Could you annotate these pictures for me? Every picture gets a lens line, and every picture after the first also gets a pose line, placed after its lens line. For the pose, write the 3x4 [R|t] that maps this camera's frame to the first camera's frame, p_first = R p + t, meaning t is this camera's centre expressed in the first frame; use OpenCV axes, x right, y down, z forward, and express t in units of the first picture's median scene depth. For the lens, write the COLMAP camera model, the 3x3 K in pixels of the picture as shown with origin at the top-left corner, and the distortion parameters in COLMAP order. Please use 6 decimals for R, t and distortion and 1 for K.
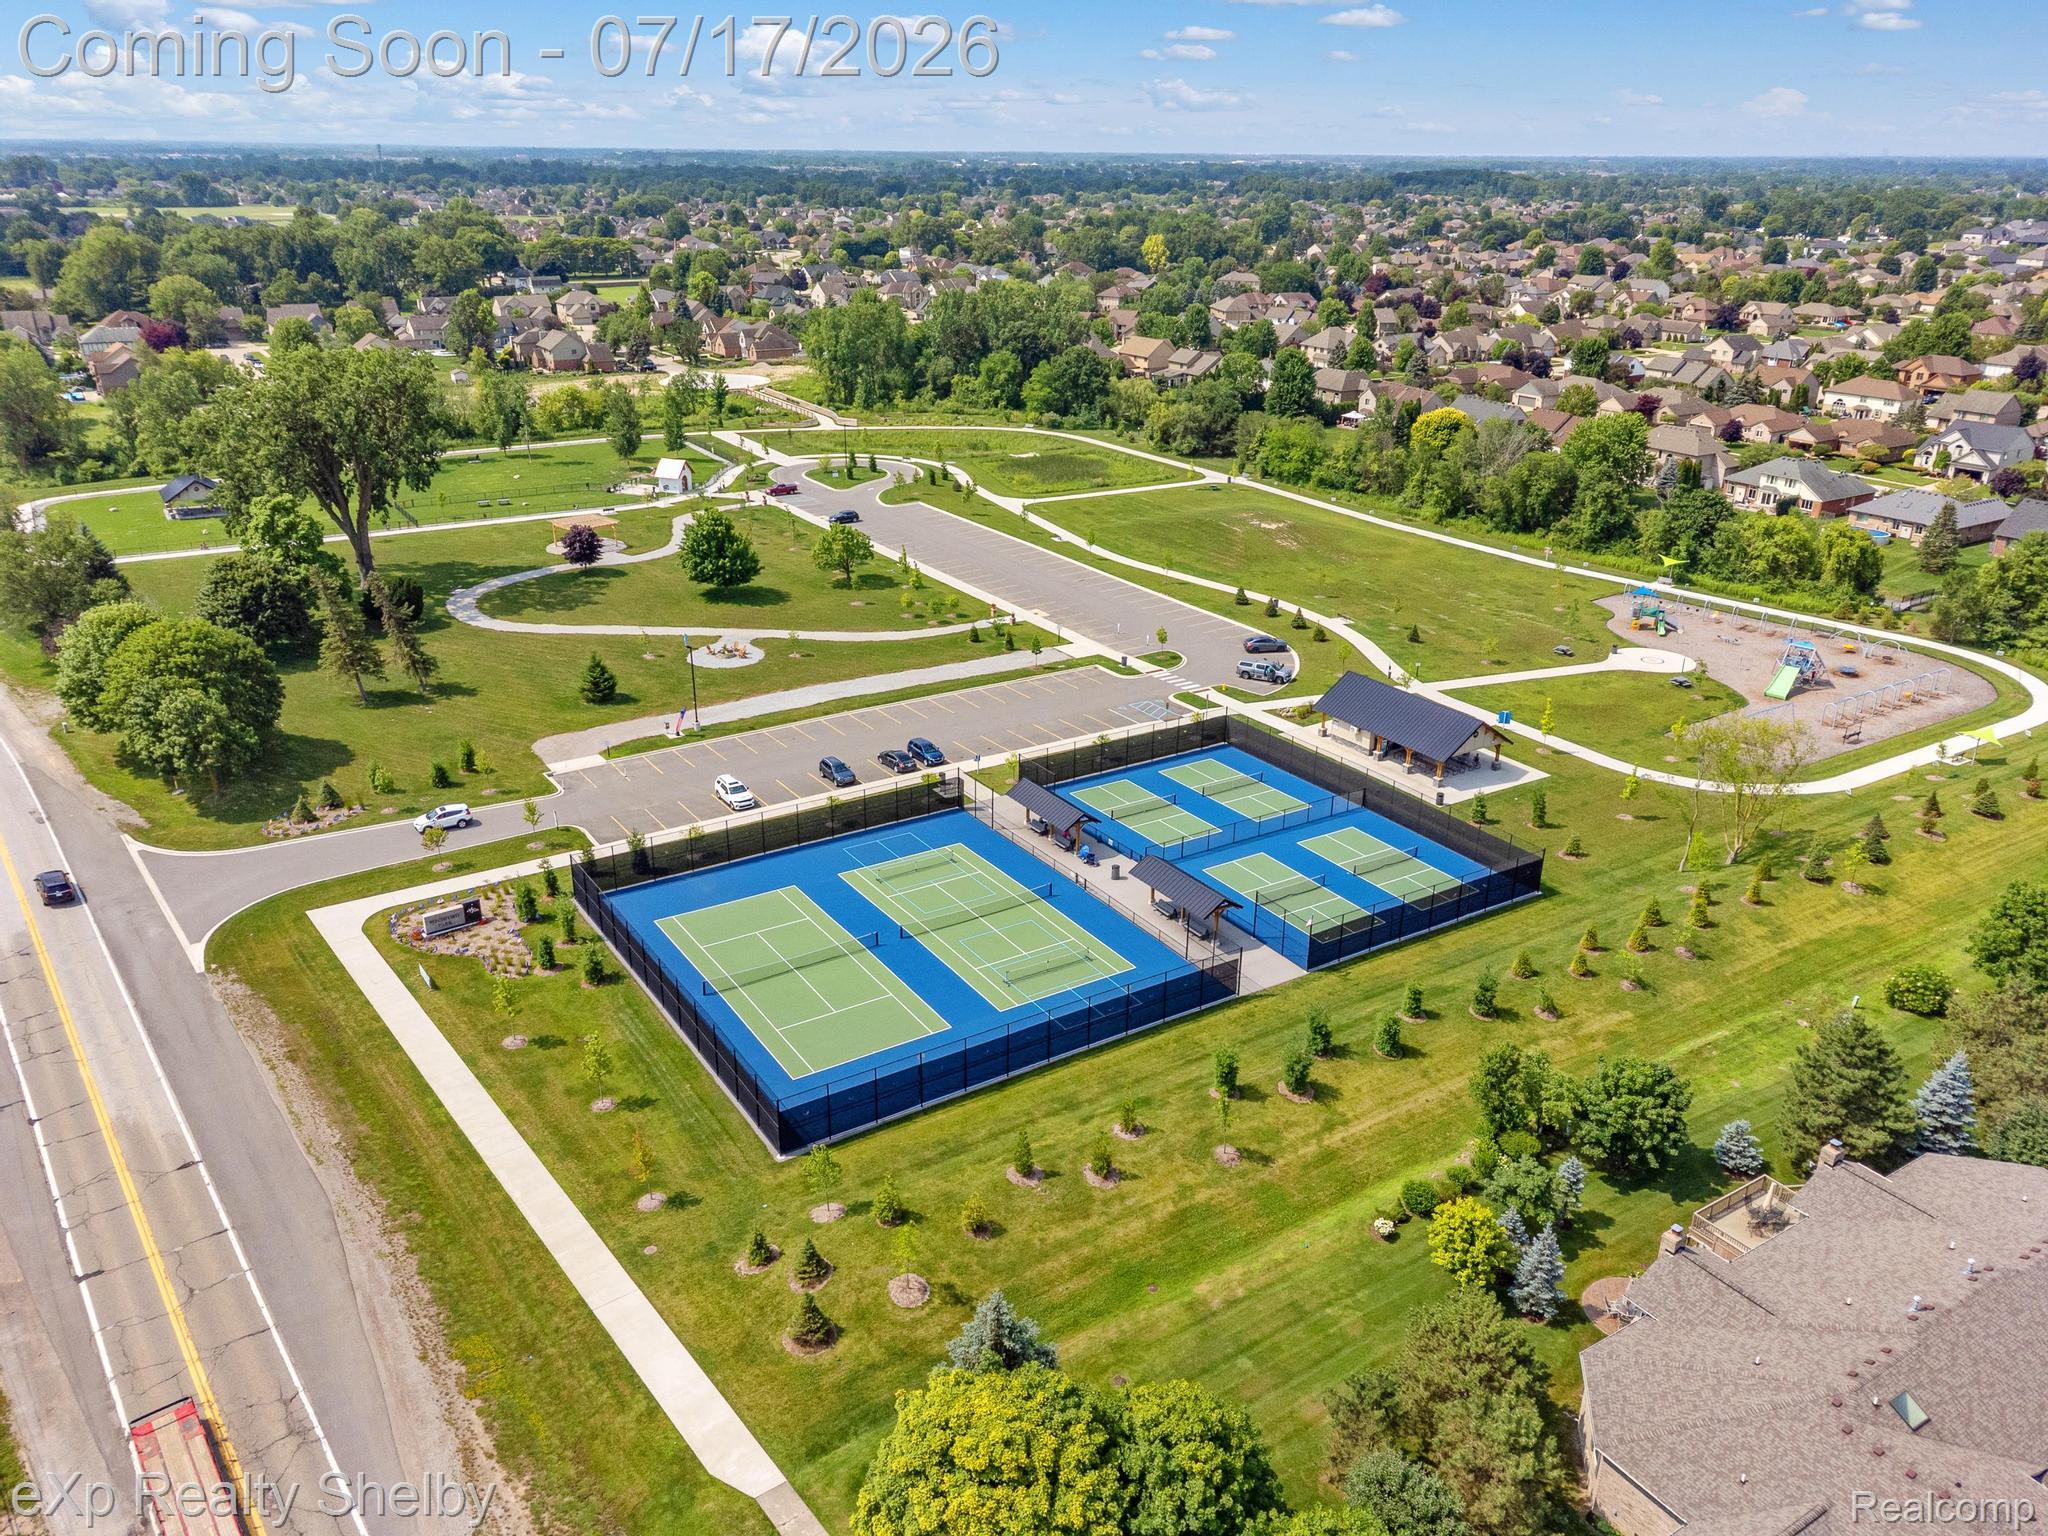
lens RADIAL K [[1528.8, 0, 1024.0], [0, 1528.8, 768.0], [0, 0, 1]] dist [0.011816, 0.004239]
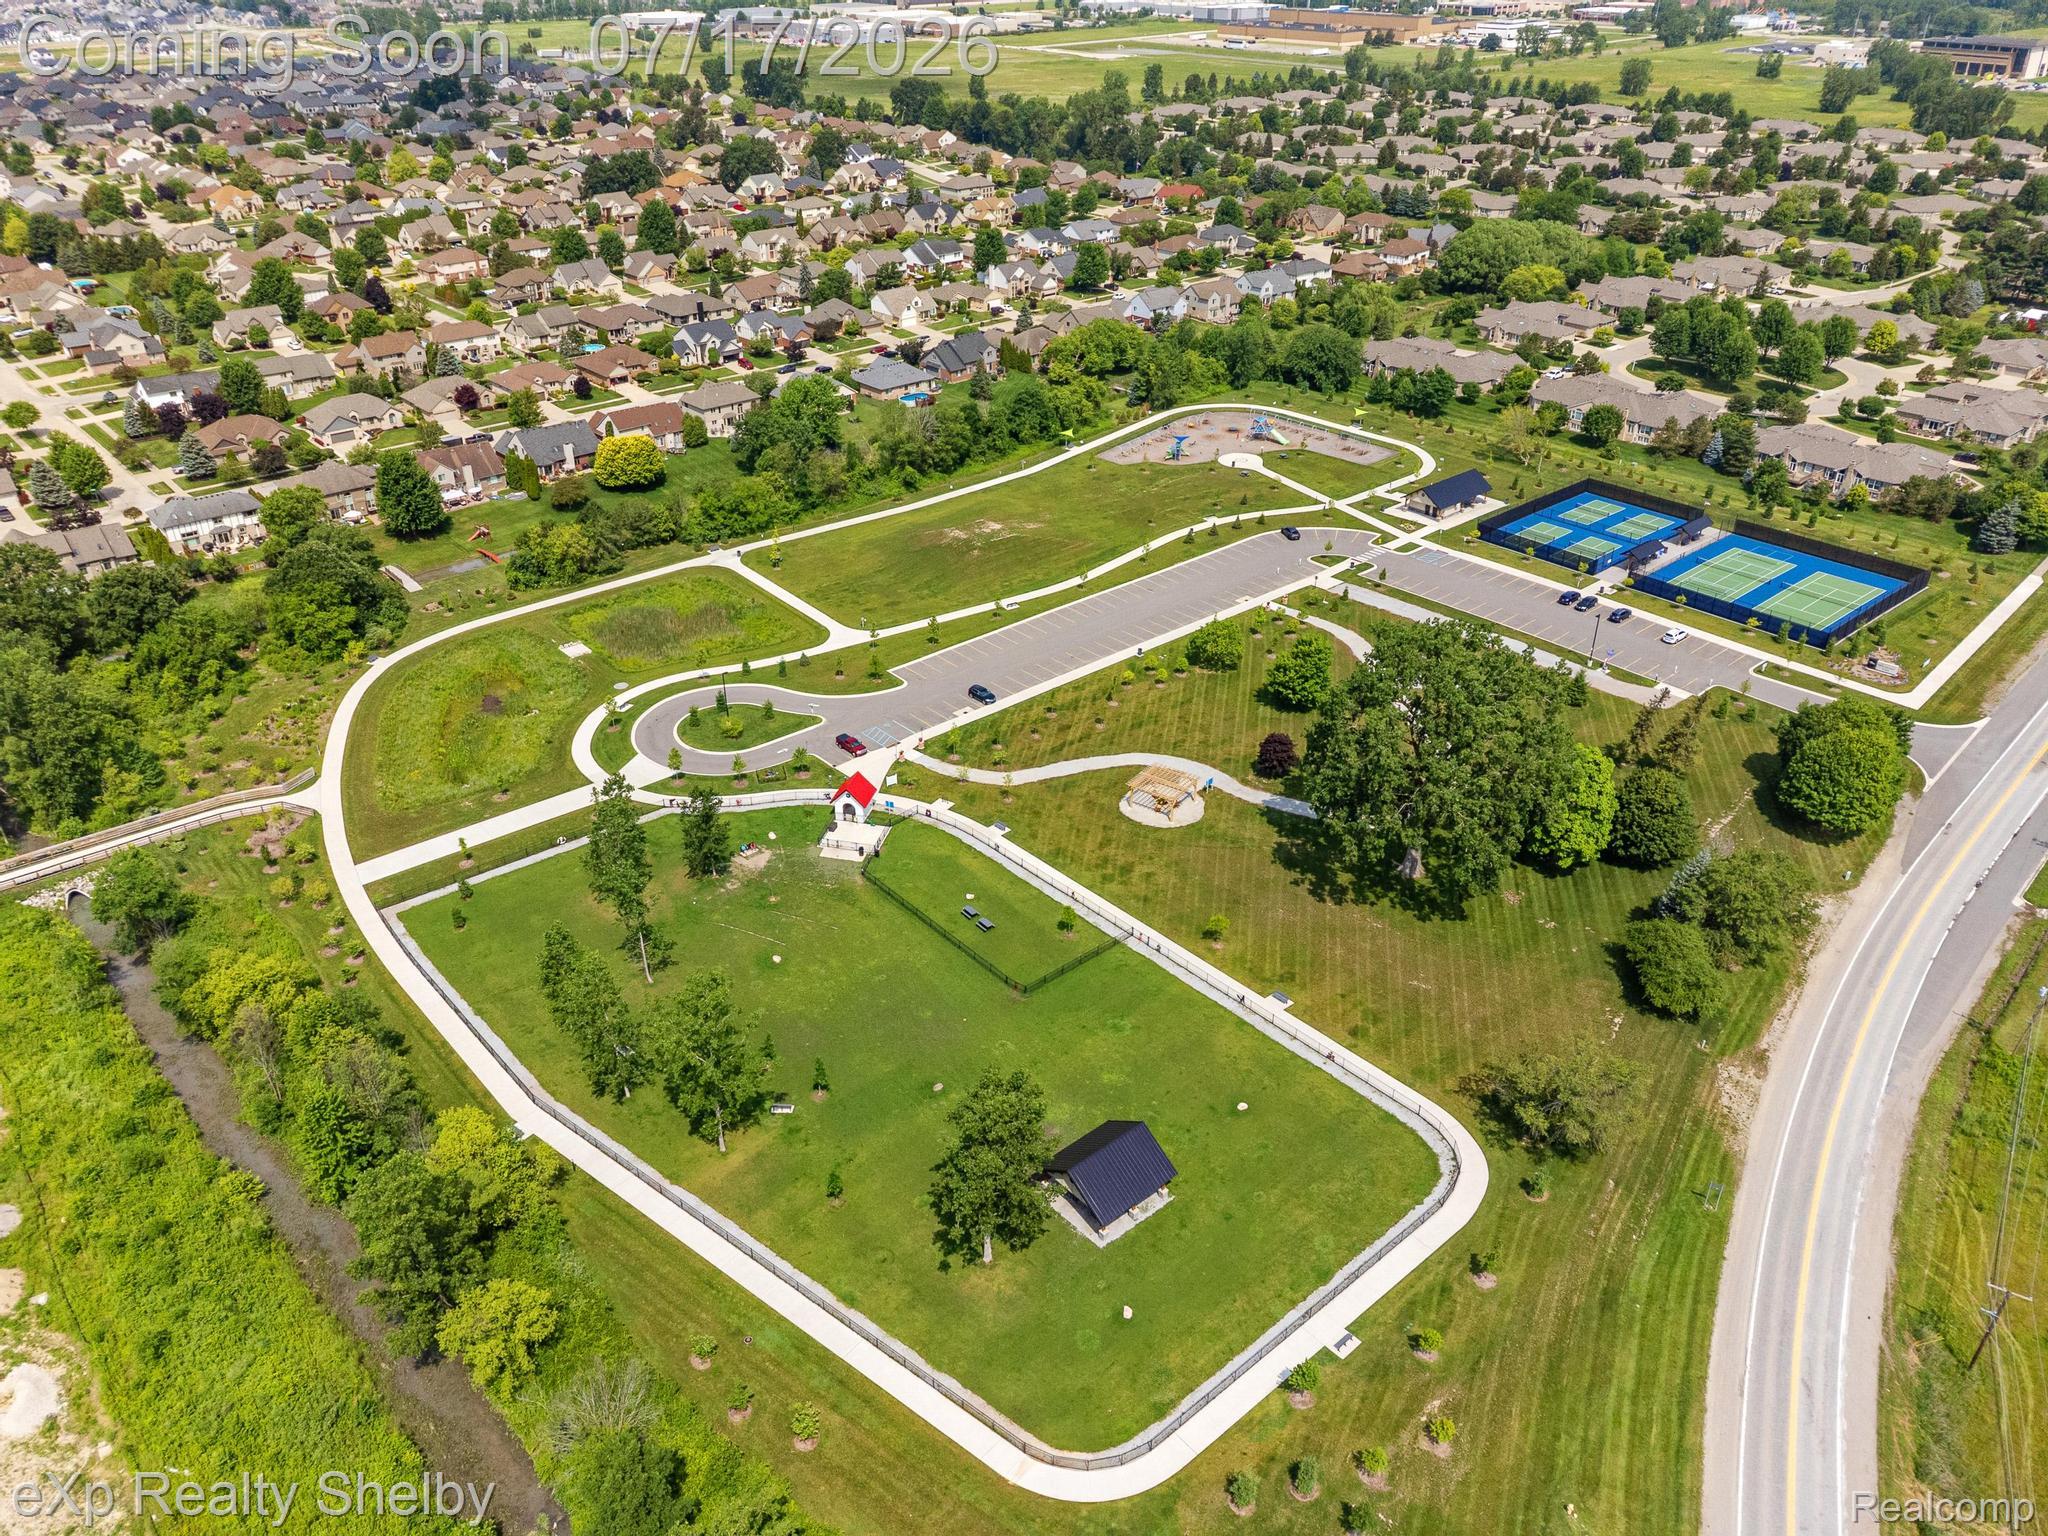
lens RADIAL K [[1528.8, 0, 1024.0], [0, 1528.8, 768.0], [0, 0, 1]] dist [0.011816, 0.004239]
pose [[-0.147632, -0.499183, 0.853827, -1.494337], [0.374243, 0.770904, 0.515411, -0.951113], [-0.915504, 0.395630, 0.073006, 1.440601]]
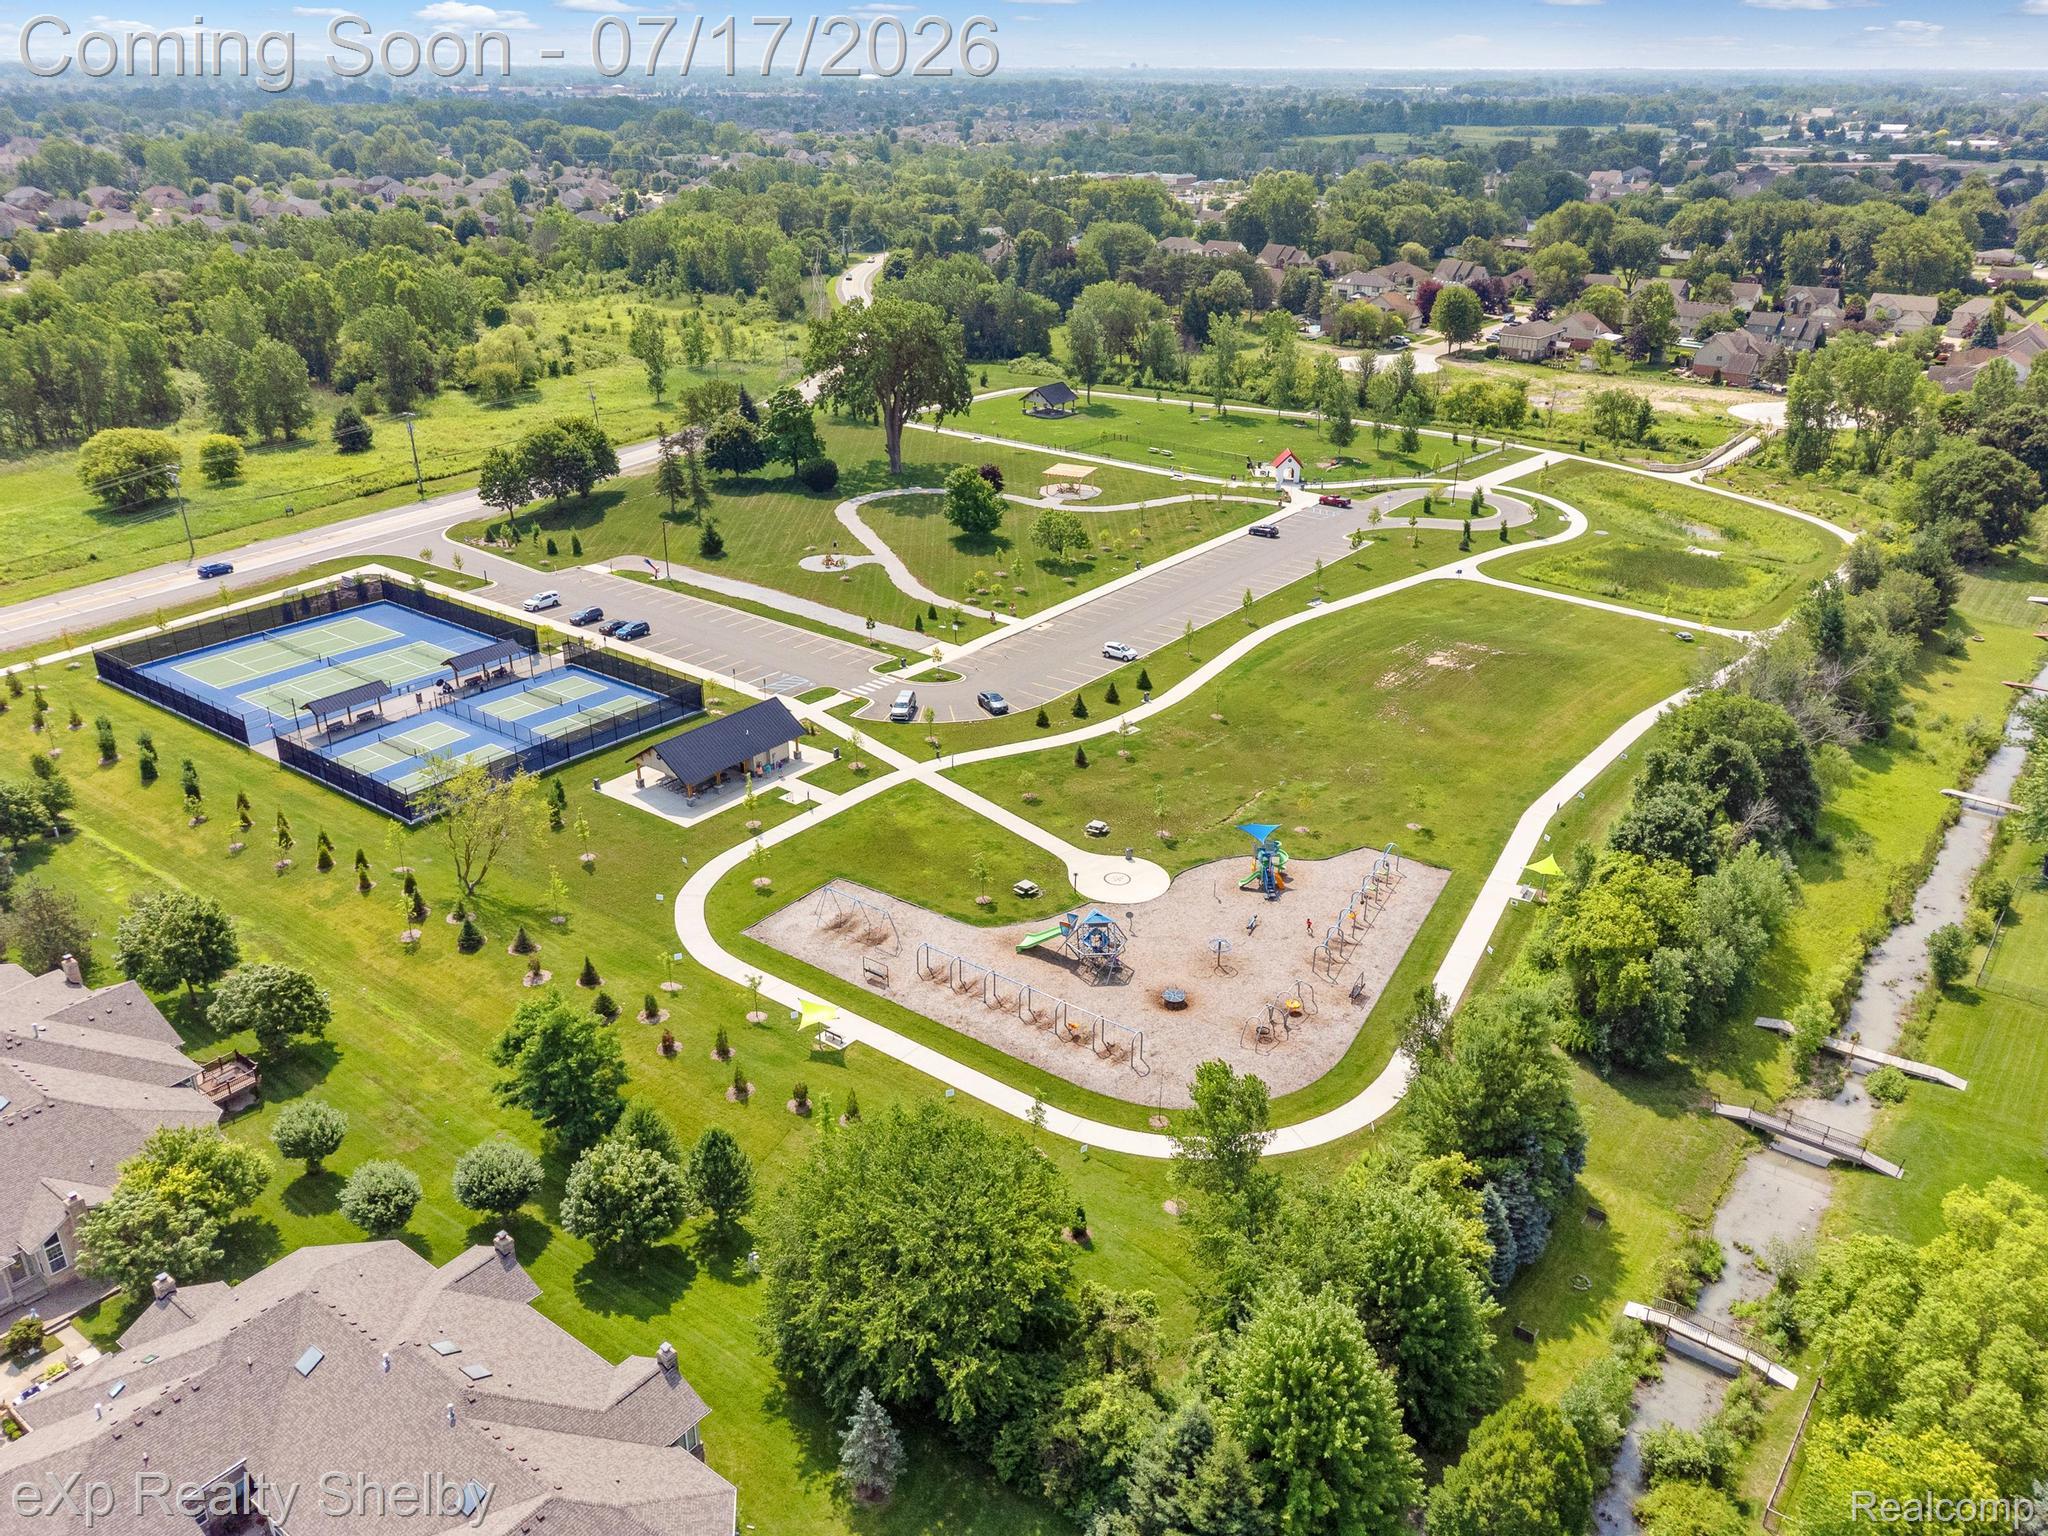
lens RADIAL K [[1585.4, 0, 1024.0], [0, 1585.4, 768.0], [0, 0, 1]] dist [0.010206, 0.005236]
pose [[0.337056, 0.375331, -0.863435, 1.246518], [-0.358266, 0.899236, 0.251039, -0.358580], [0.870654, 0.224725, 0.437561, 0.671560]]
